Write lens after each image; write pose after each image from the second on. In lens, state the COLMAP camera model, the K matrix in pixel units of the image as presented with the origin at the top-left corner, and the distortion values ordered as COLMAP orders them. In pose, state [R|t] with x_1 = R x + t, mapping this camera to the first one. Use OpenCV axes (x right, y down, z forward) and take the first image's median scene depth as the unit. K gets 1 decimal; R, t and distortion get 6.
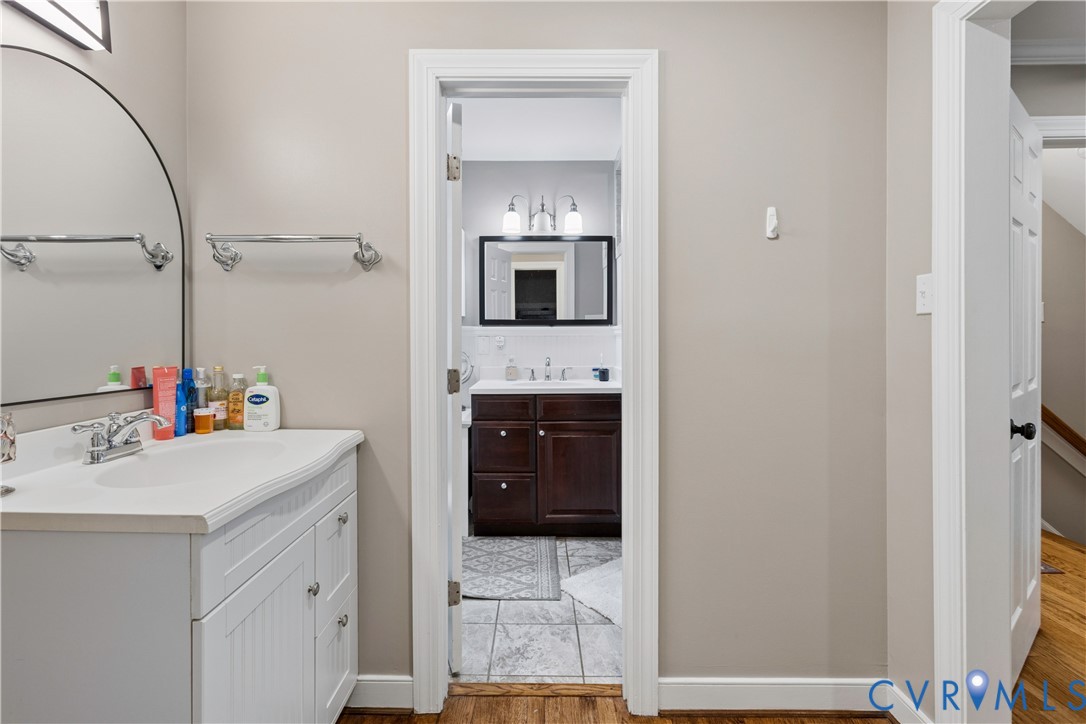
lens RADIAL K [[524.7, 0, 537.1], [0, 524.7, 338.3], [0, 0, 1]] dist [0.003344, -0.000055]
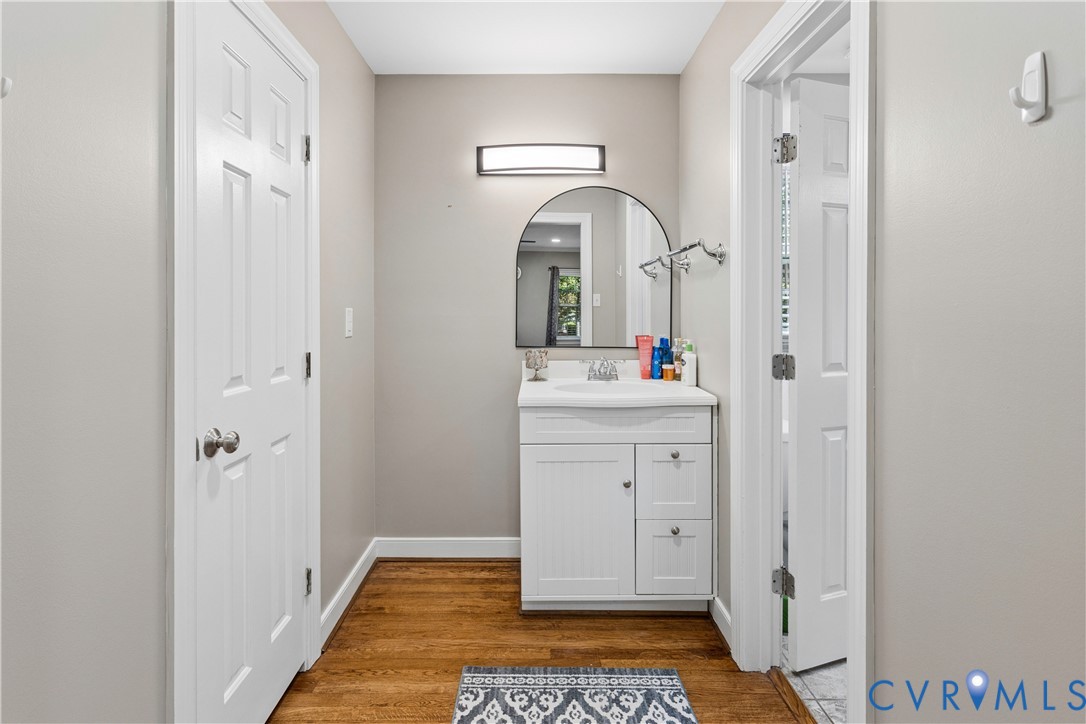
lens RADIAL K [[524.7, 0, 525.5], [0, 524.7, 312.6], [0, 0, 1]] dist [0.003344, -0.000055]
pose [[0.007898, 0.003921, -0.999961, 0.906620], [-0.005301, 0.999978, 0.003879, -0.023872], [0.999955, 0.005271, 0.007919, 0.558330]]
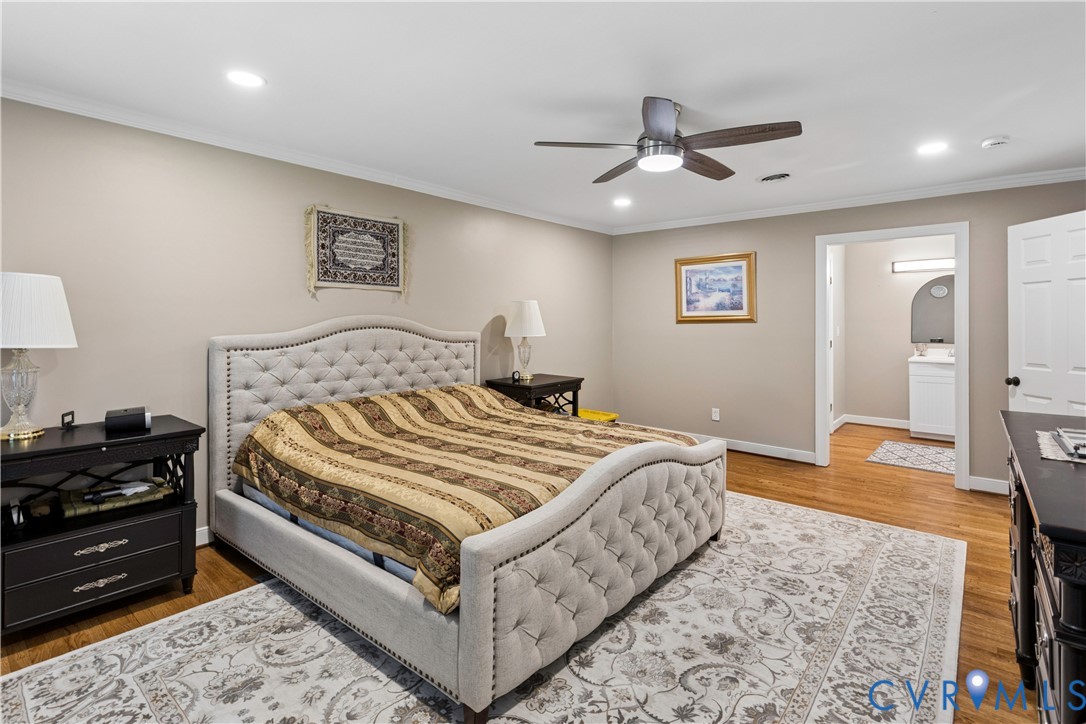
lens RADIAL K [[524.7, 0, 540.6], [0, 524.7, 319.8], [0, 0, 1]] dist [0.003344, -0.000055]
pose [[-0.635372, 0.000330, -0.772206, 4.081006], [-0.001868, 0.999996, 0.001964, -0.083169], [0.772204, 0.002691, -0.635369, 0.897948]]
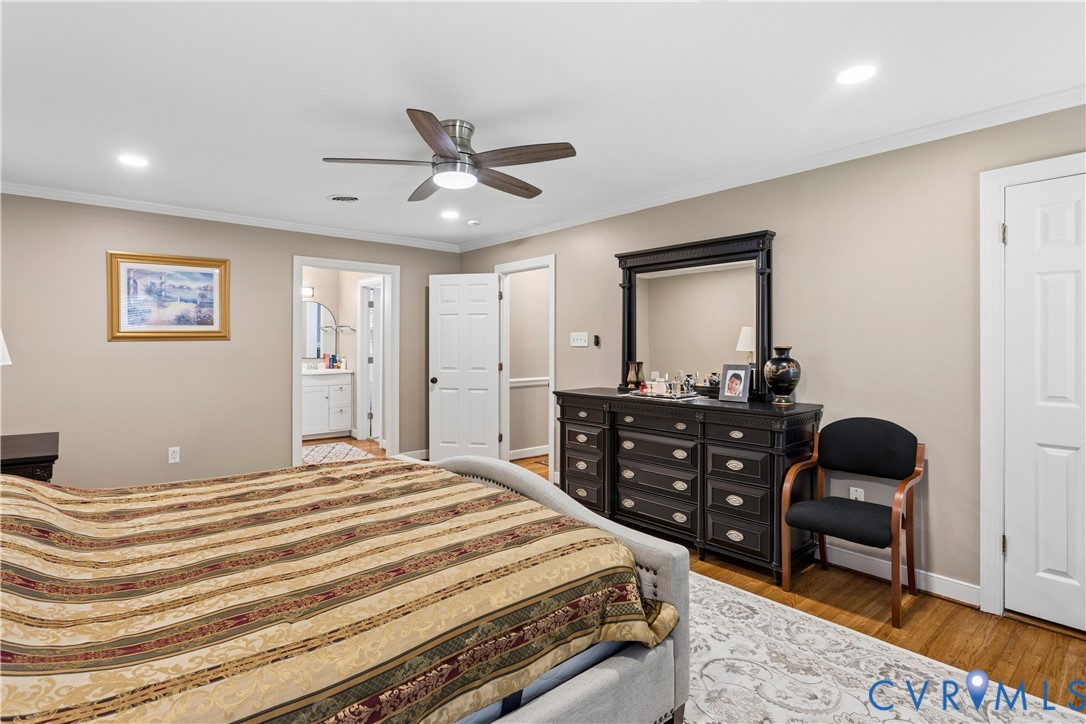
lens RADIAL K [[536.5, 0, 520.8], [0, 536.5, 340.3], [0, 0, 1]] dist [-0.005160, -0.000676]
pose [[0.644265, 0.002369, -0.764799, 4.000068], [-0.008265, 0.999958, -0.003865, -0.063206], [0.764758, 0.008811, 0.644258, -0.796783]]
